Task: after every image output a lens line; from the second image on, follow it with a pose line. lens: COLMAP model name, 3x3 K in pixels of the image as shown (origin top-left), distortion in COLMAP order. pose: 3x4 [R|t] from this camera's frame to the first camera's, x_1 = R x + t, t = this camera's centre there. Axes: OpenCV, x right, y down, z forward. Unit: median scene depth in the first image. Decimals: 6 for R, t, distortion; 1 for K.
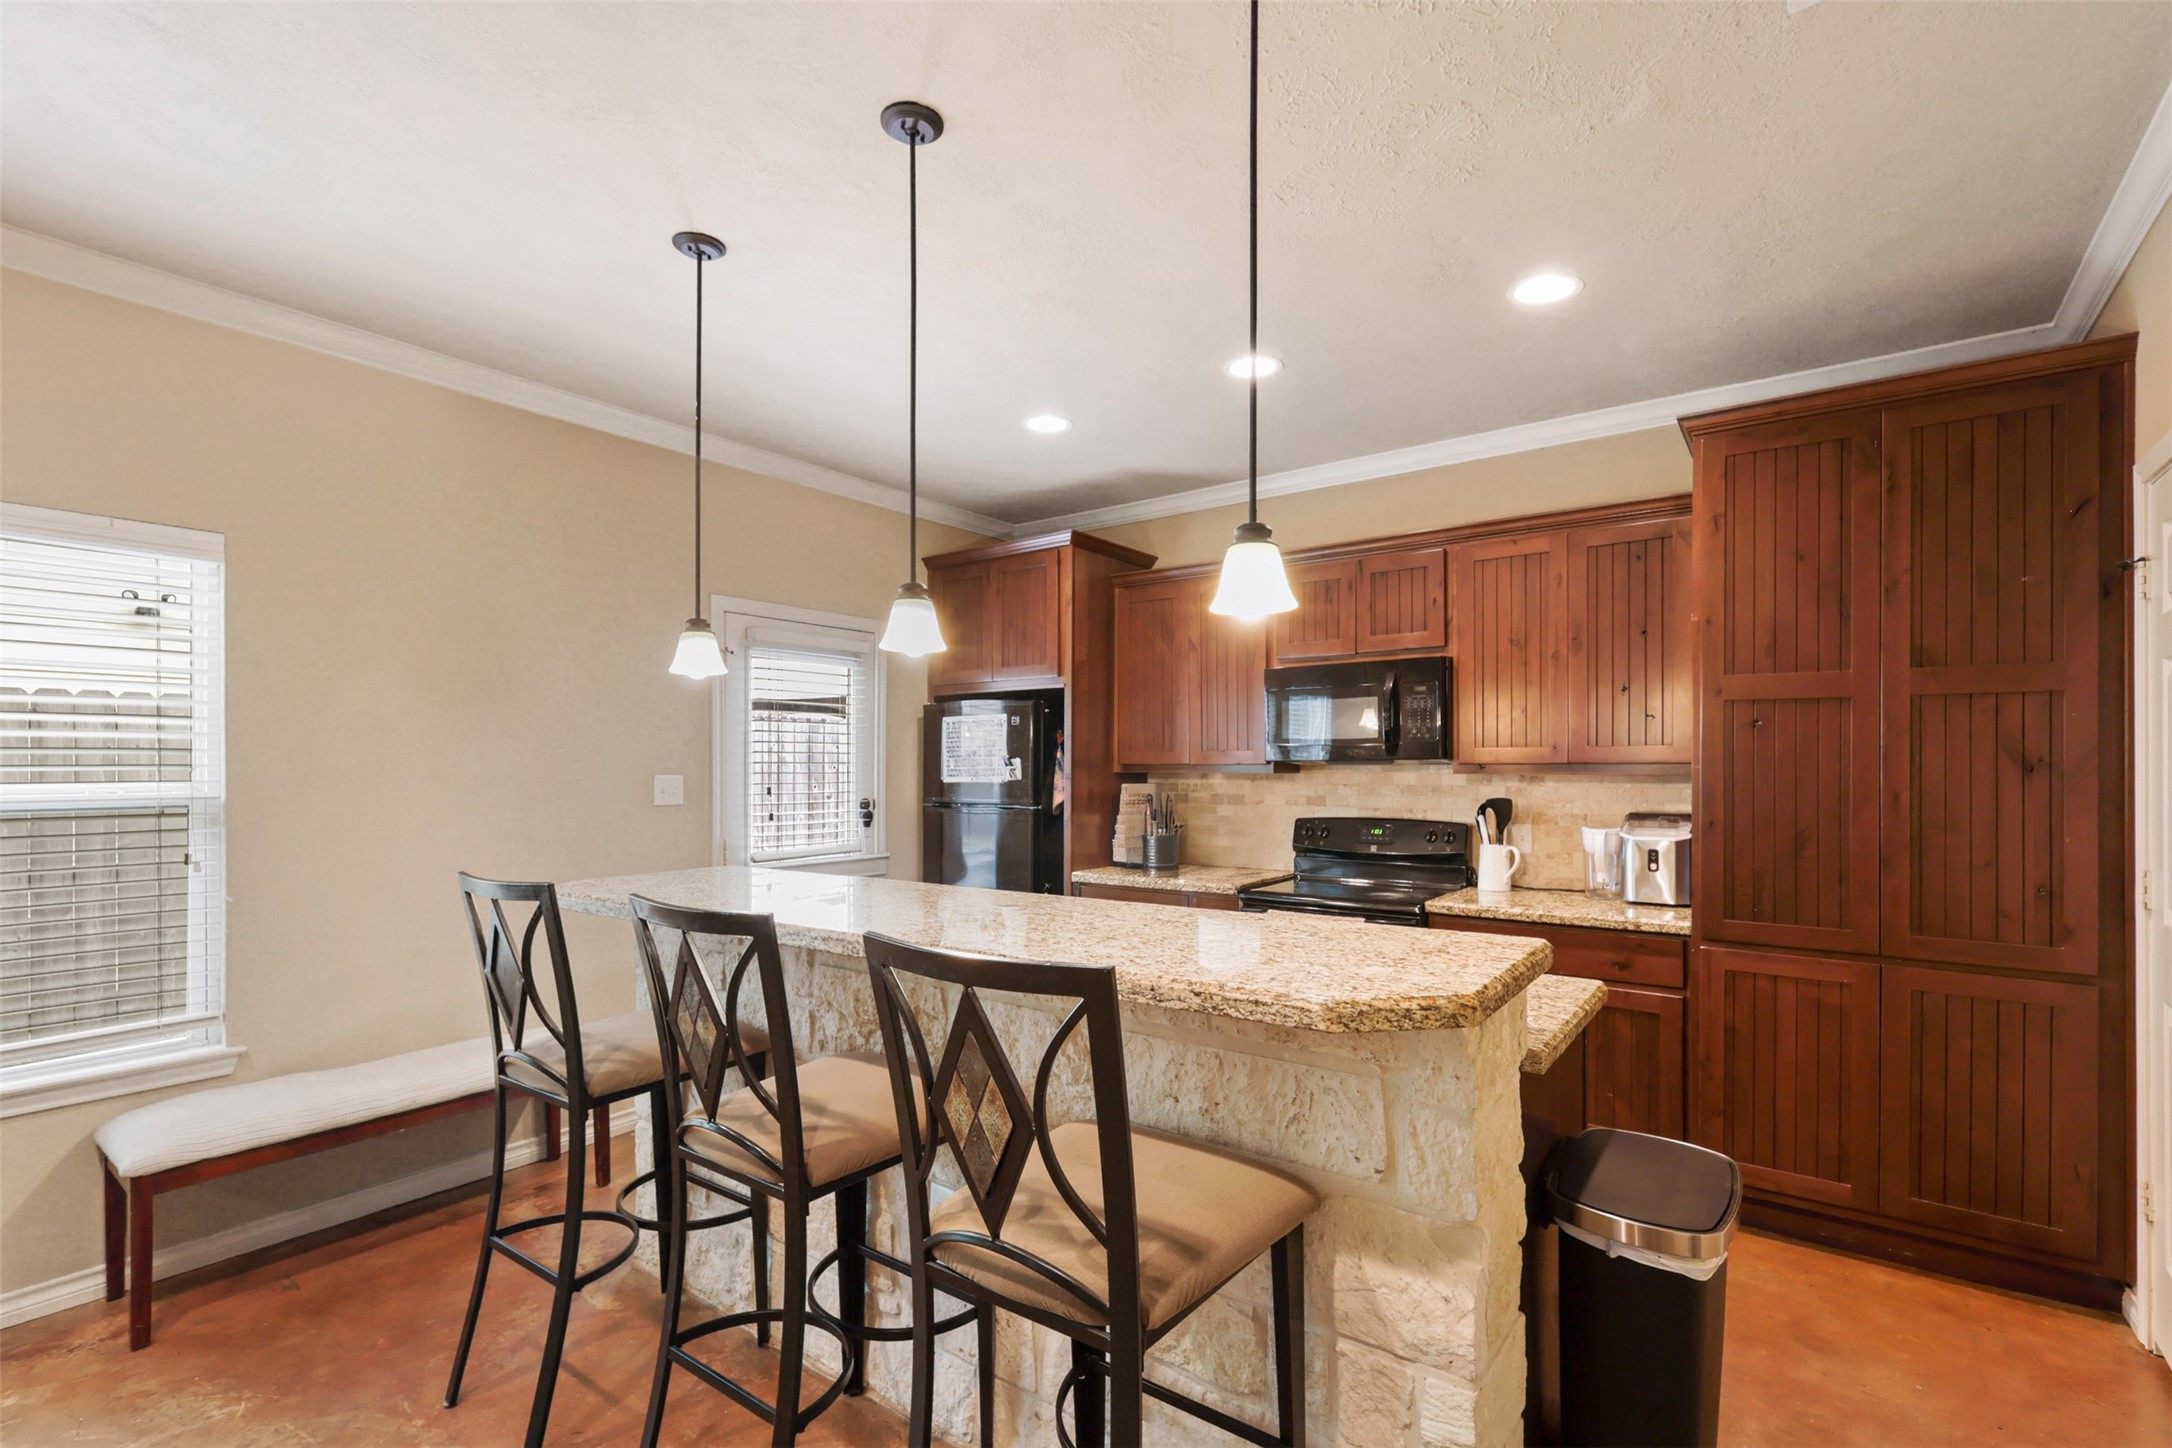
lens RADIAL K [[969.5, 0, 1095.1], [0, 969.5, 771.3], [0, 0, 1]] dist [0.002202, 0.000587]
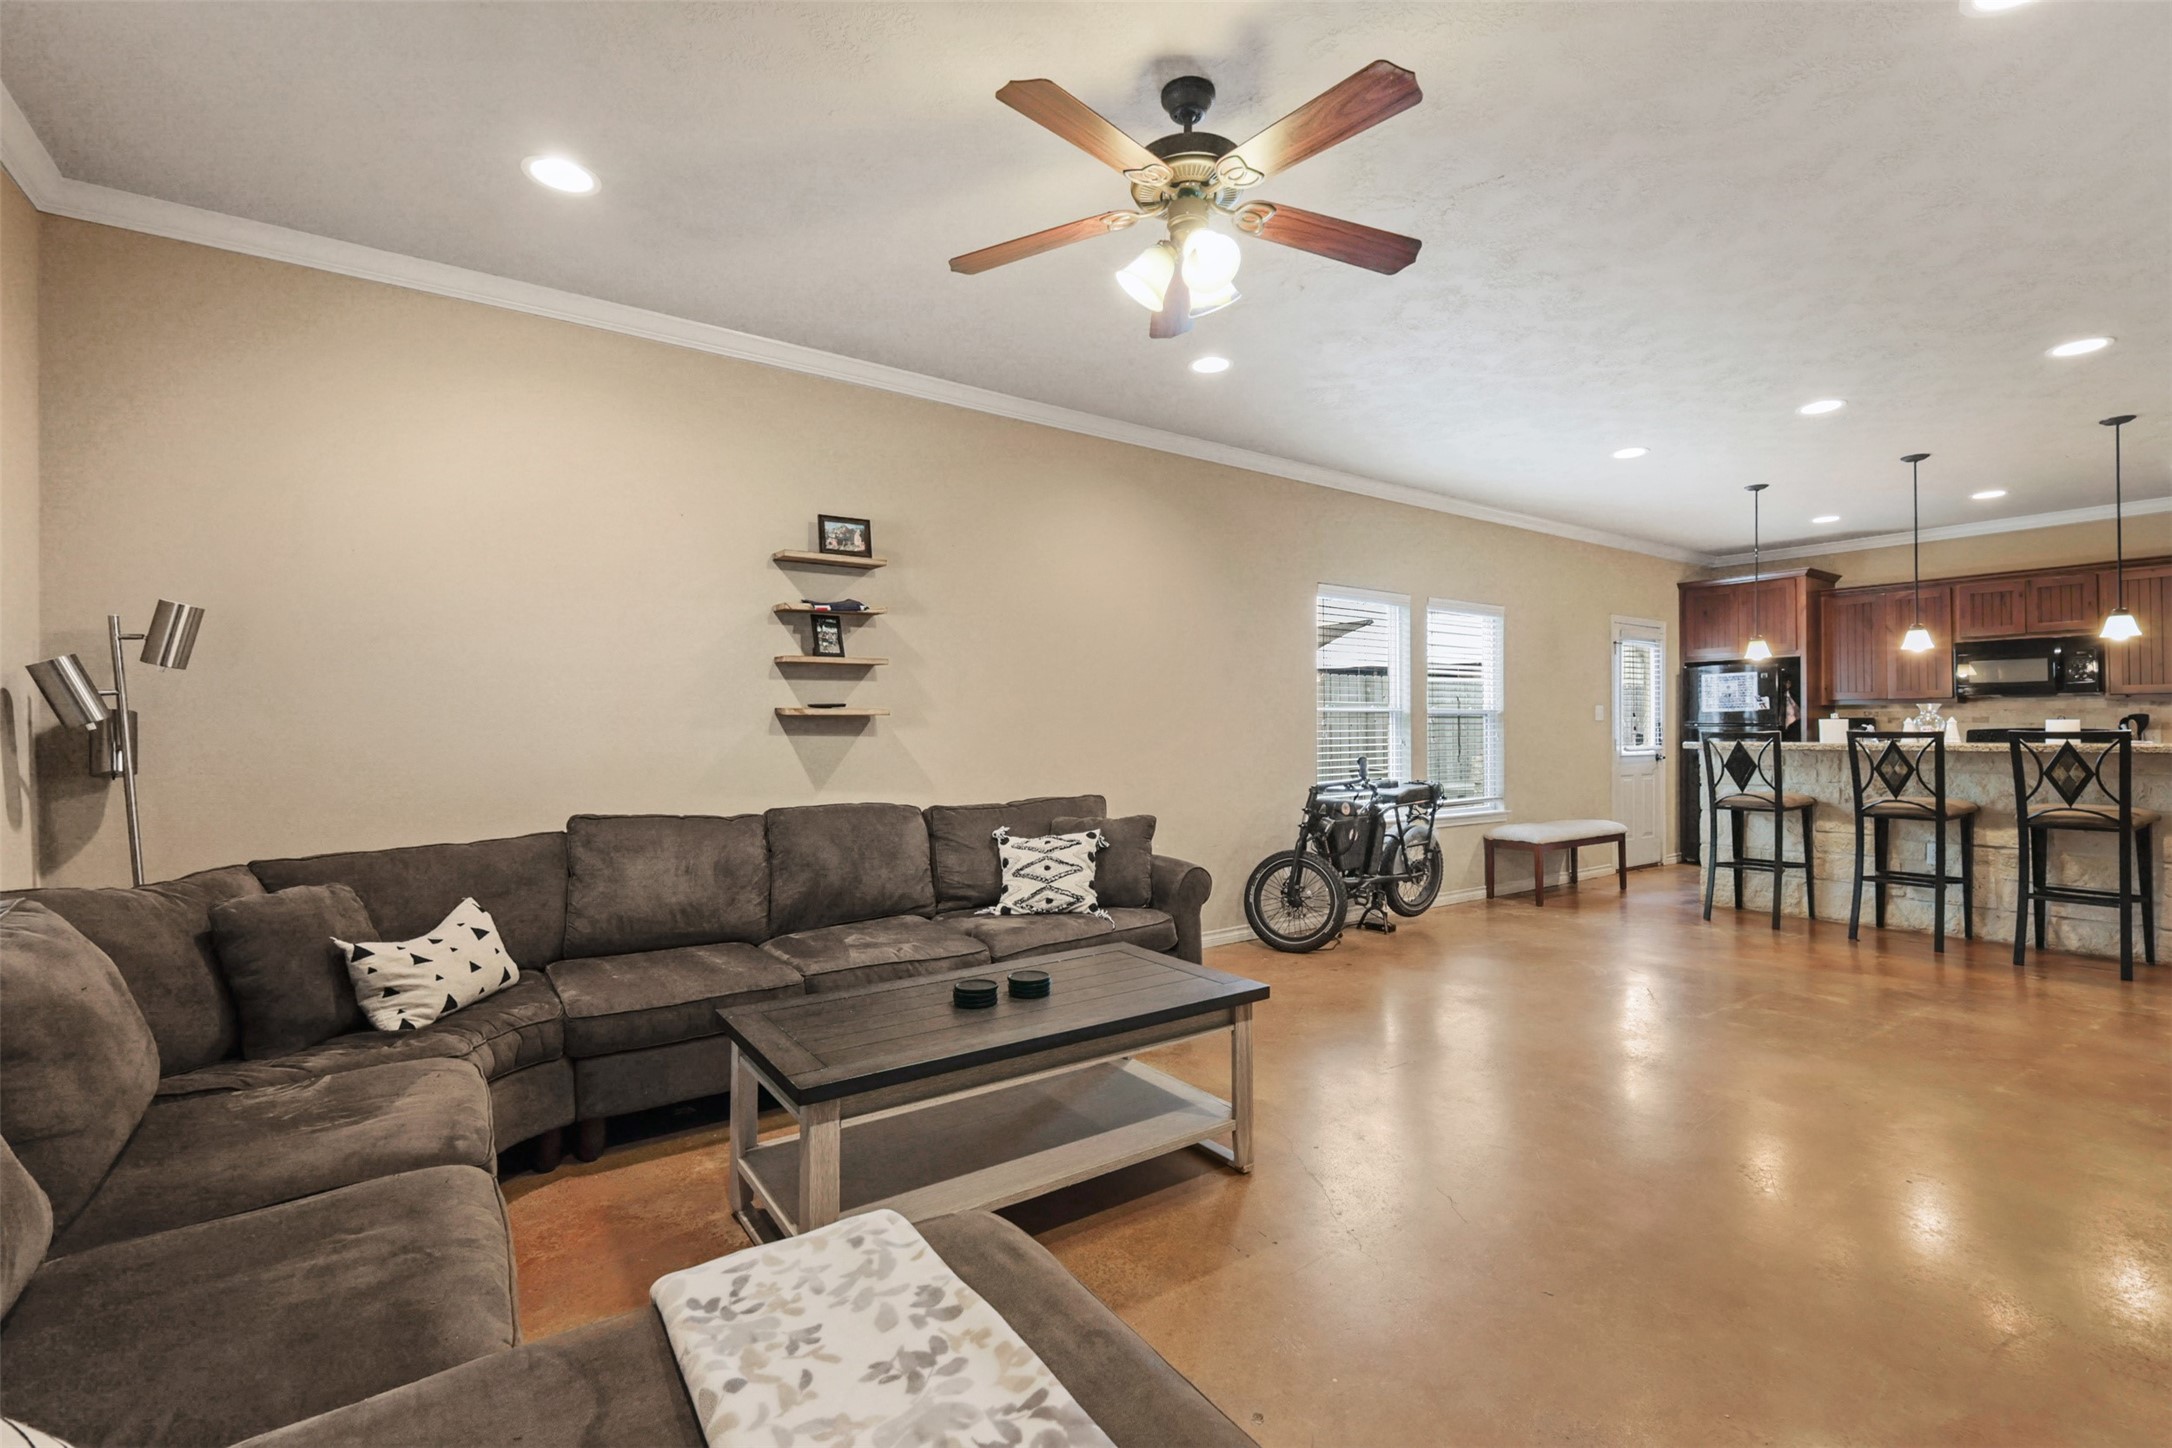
lens RADIAL K [[944.8, 0, 1087.9], [0, 944.8, 719.5], [0, 0, 1]] dist [0.000497, 0.000157]
pose [[0.947922, -0.003691, -0.318482, -1.047032], [-0.000431, 0.999917, -0.012872, 0.075428], [0.318504, 0.012339, 0.947841, -1.525303]]
